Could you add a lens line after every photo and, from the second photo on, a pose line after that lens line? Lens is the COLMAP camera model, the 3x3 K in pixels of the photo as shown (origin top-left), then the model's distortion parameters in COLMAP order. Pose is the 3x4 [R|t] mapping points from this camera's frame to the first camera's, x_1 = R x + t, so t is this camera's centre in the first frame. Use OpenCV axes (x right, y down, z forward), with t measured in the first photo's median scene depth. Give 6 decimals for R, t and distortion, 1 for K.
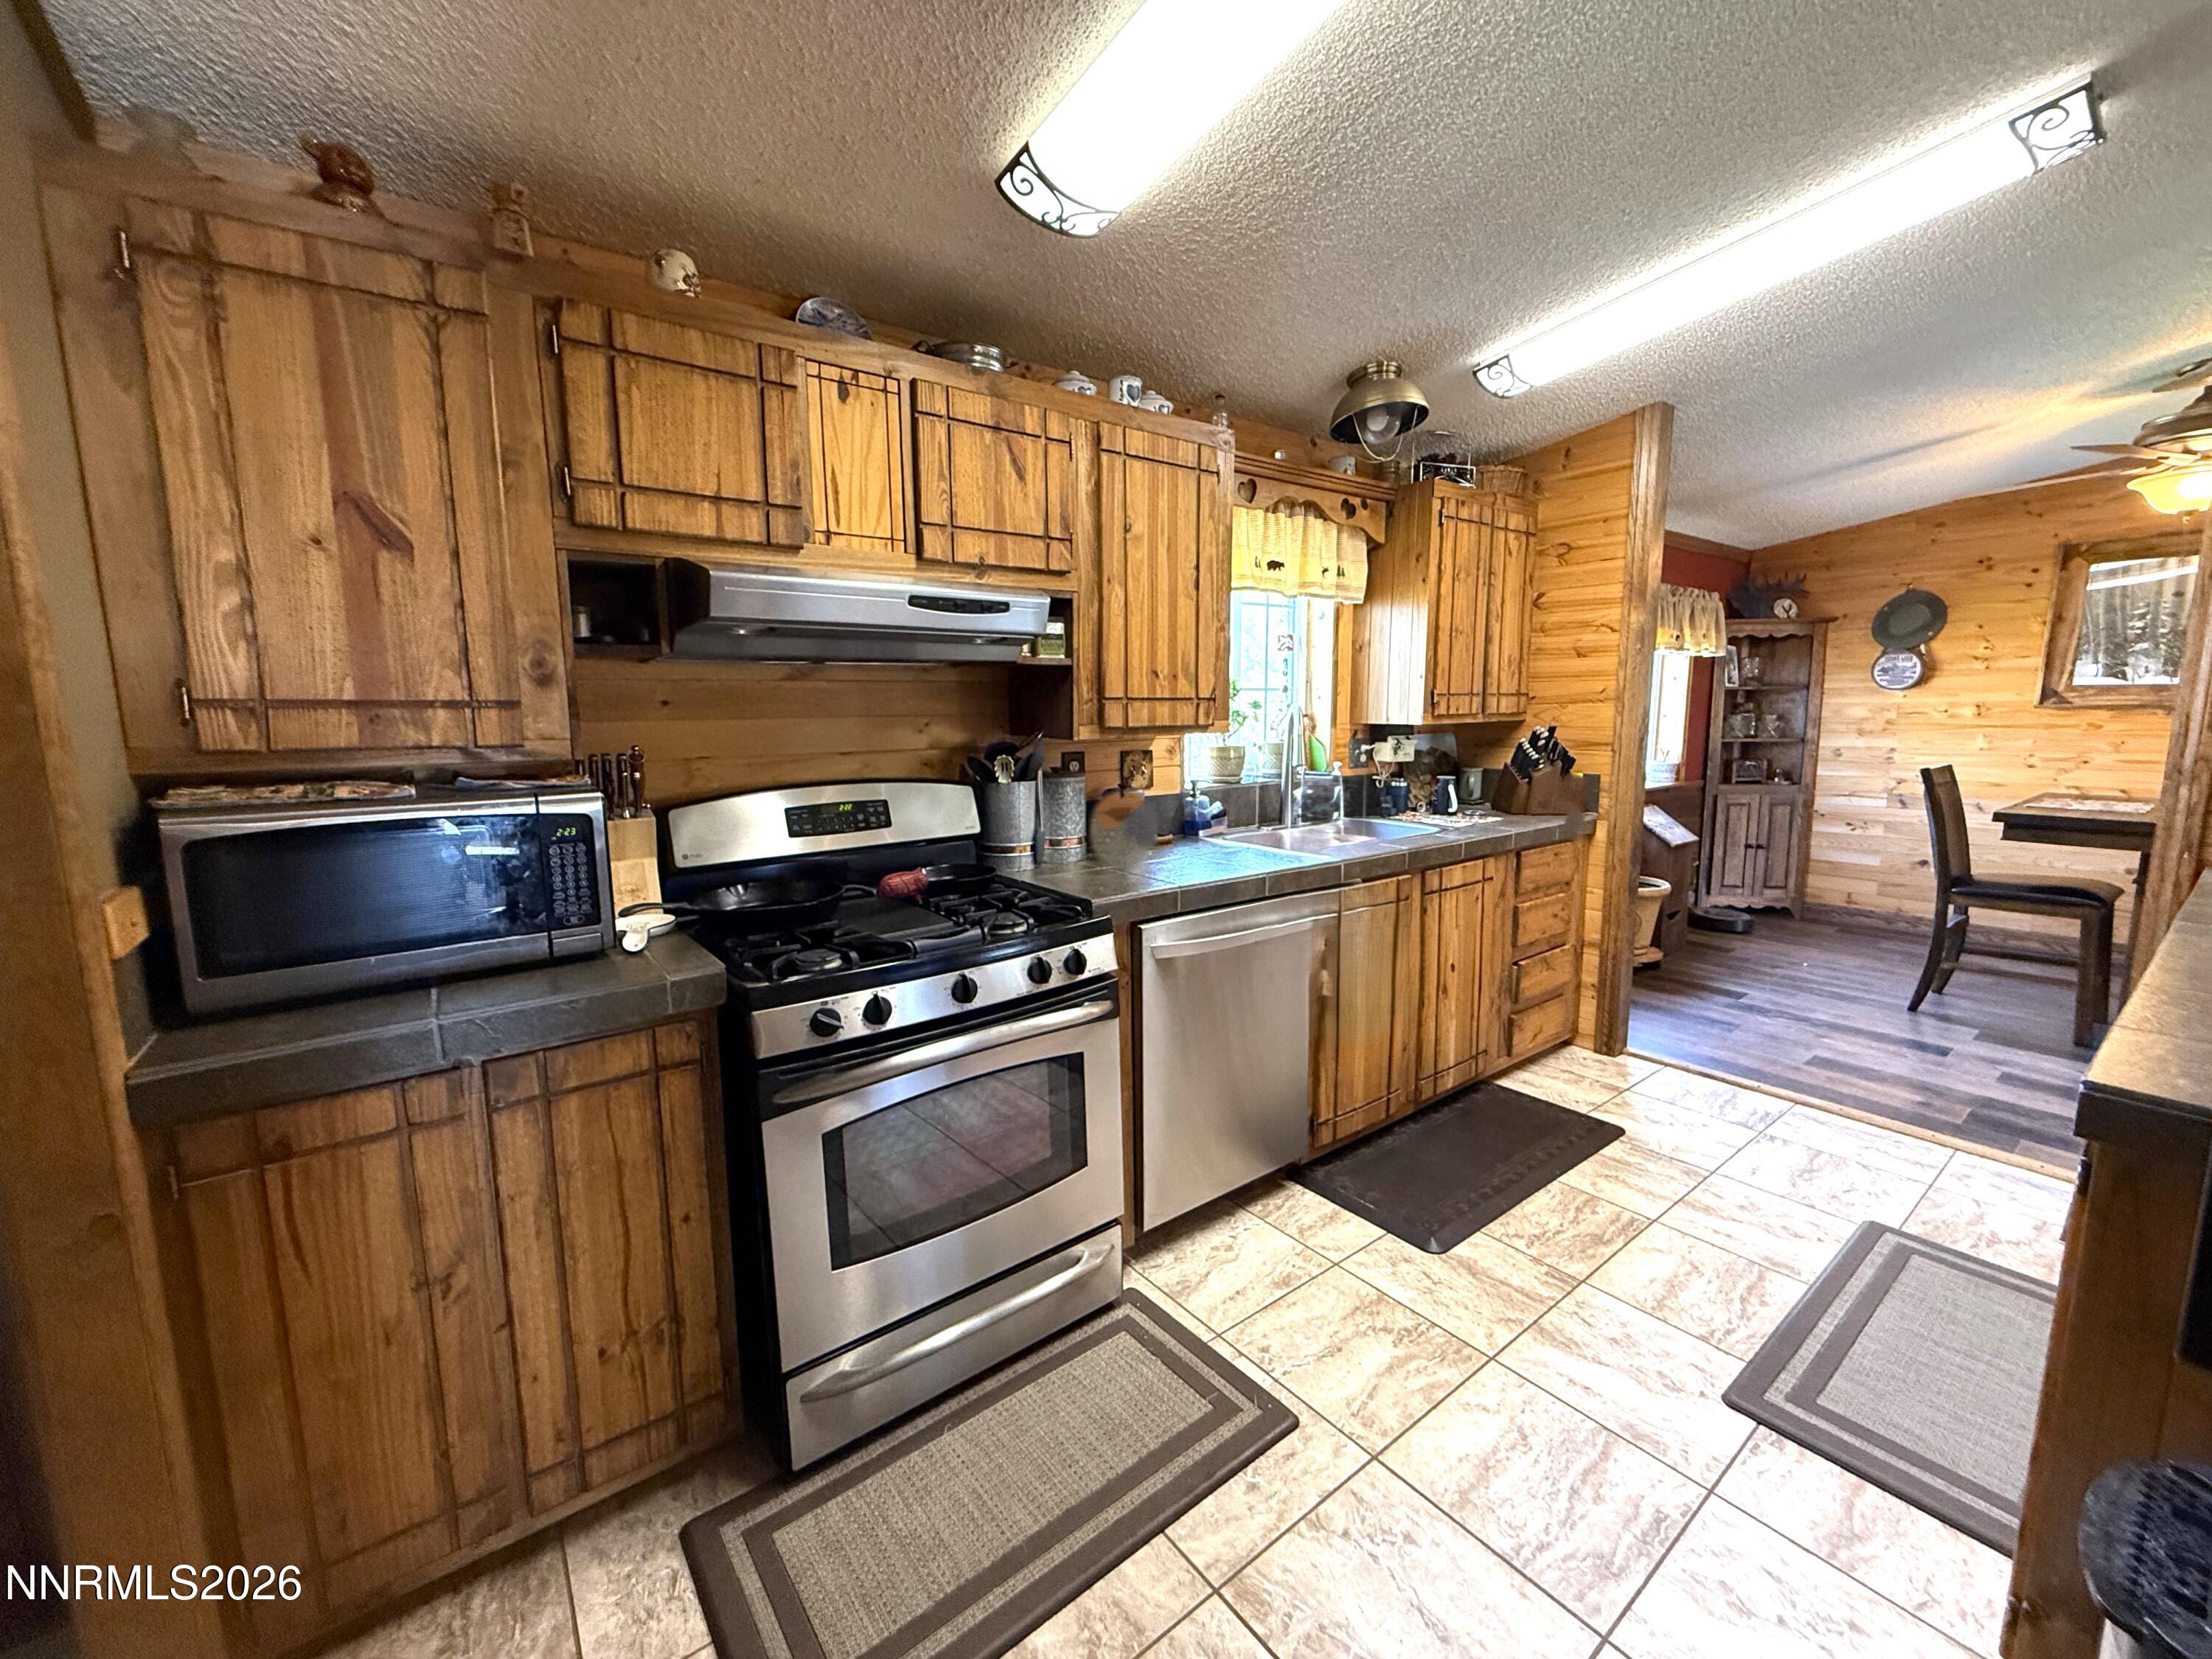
lens RADIAL K [[890.8, 0, 1107.3], [0, 890.8, 823.4], [0, 0, 1]] dist [-0.002271, 0.000916]
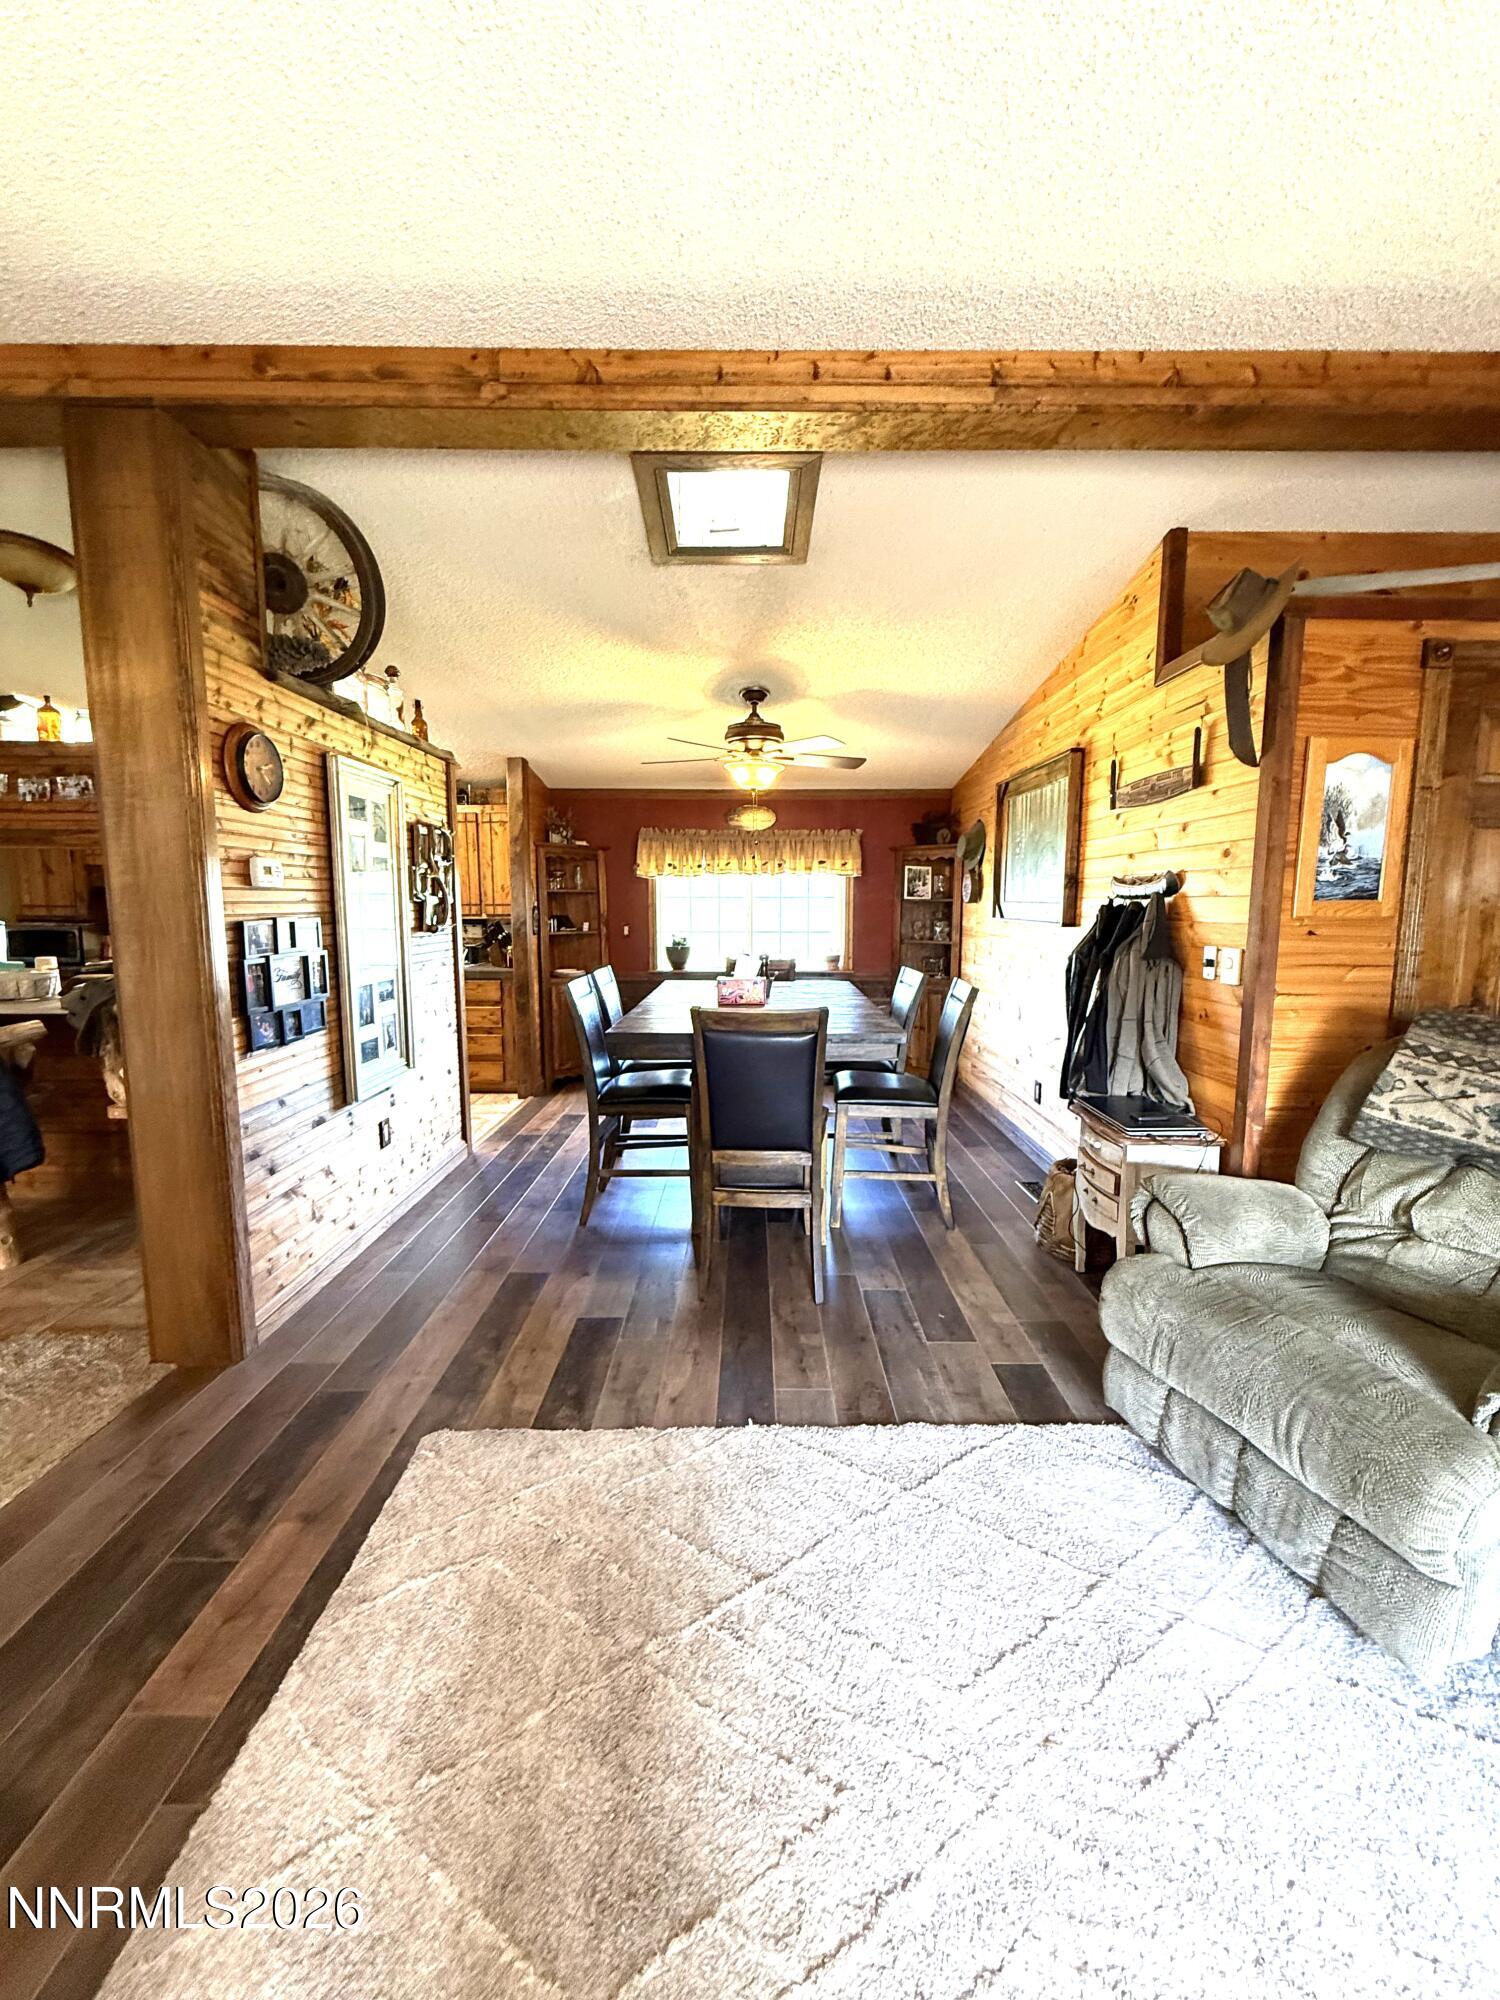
lens RADIAL K [[805.5, 0, 746.3], [0, 805.5, 998.9], [0, 0, 1]] dist [-0.002271, 0.000916]
pose [[0.796340, 0.083397, -0.599073, 4.827574], [-0.088022, 0.995884, 0.021630, -0.065183], [0.598411, 0.035507, 0.800402, -0.190718]]
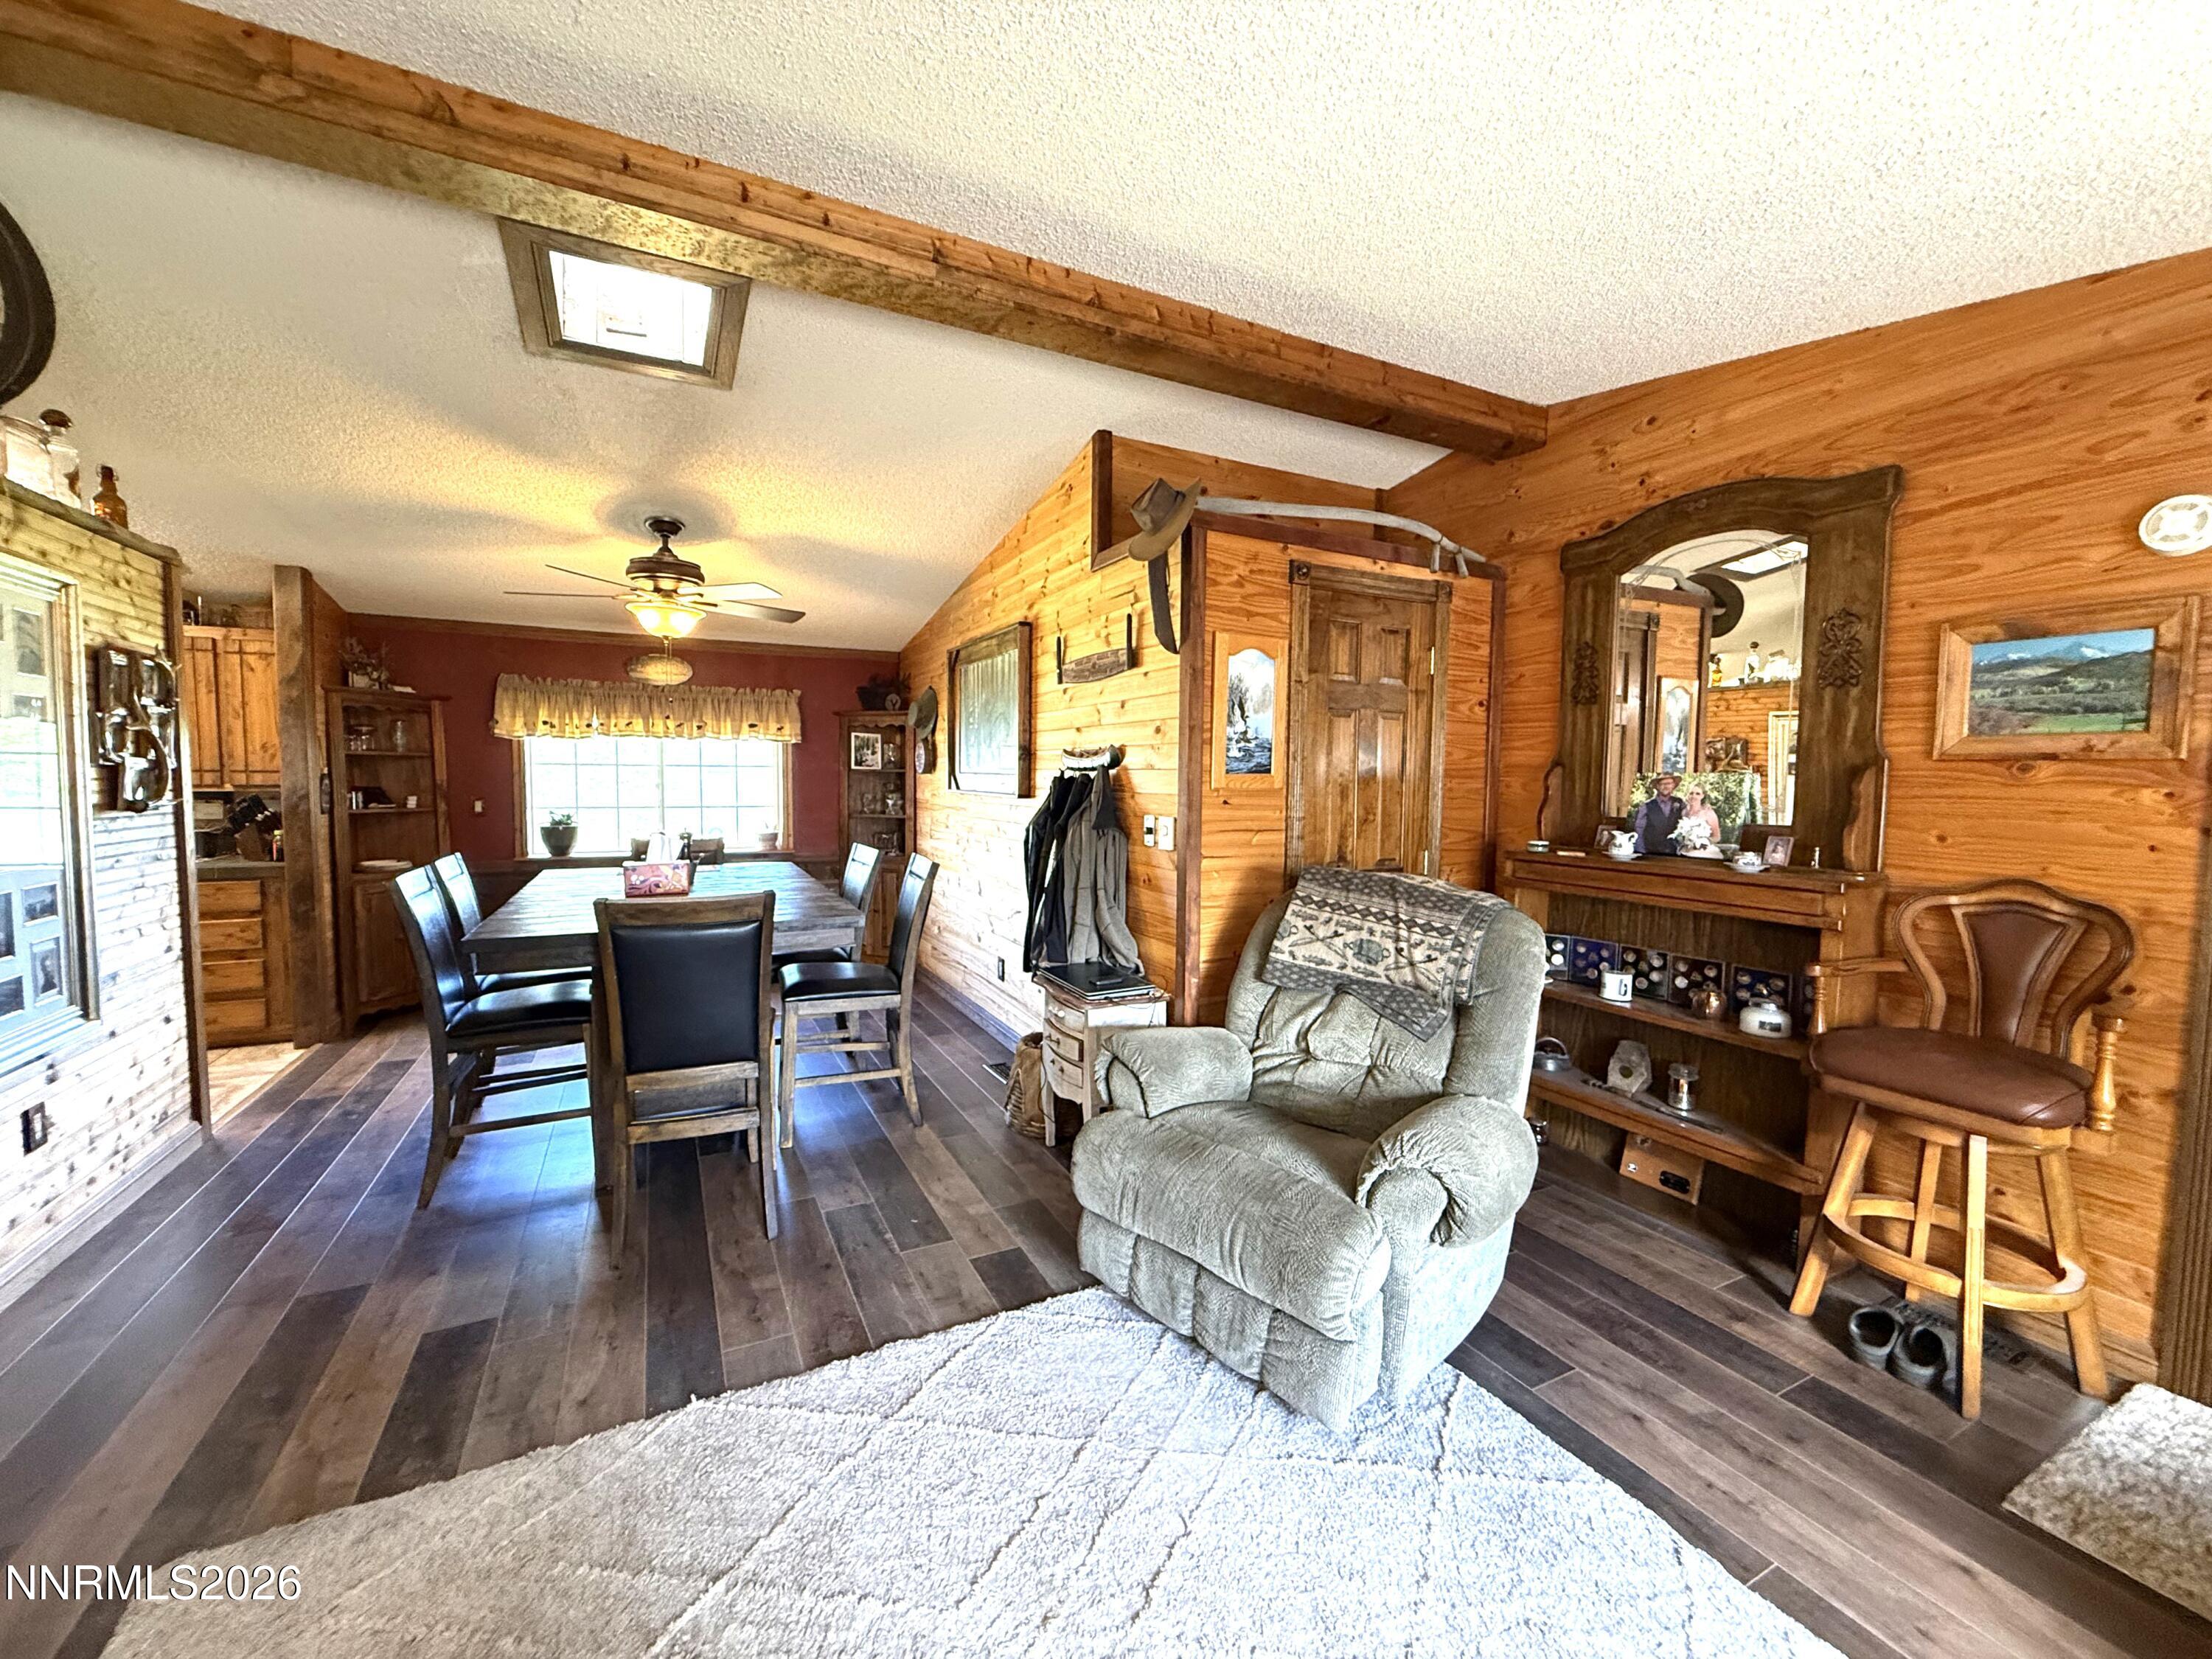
lens RADIAL K [[890.8, 0, 1109.0], [0, 890.8, 830.0], [0, 0, 1]] dist [-0.002271, 0.000916]
pose [[0.985135, 0.030123, -0.169122, 4.835075], [-0.041699, 0.996993, -0.065313, -0.055063], [0.166646, 0.071395, 0.983429, -0.261952]]
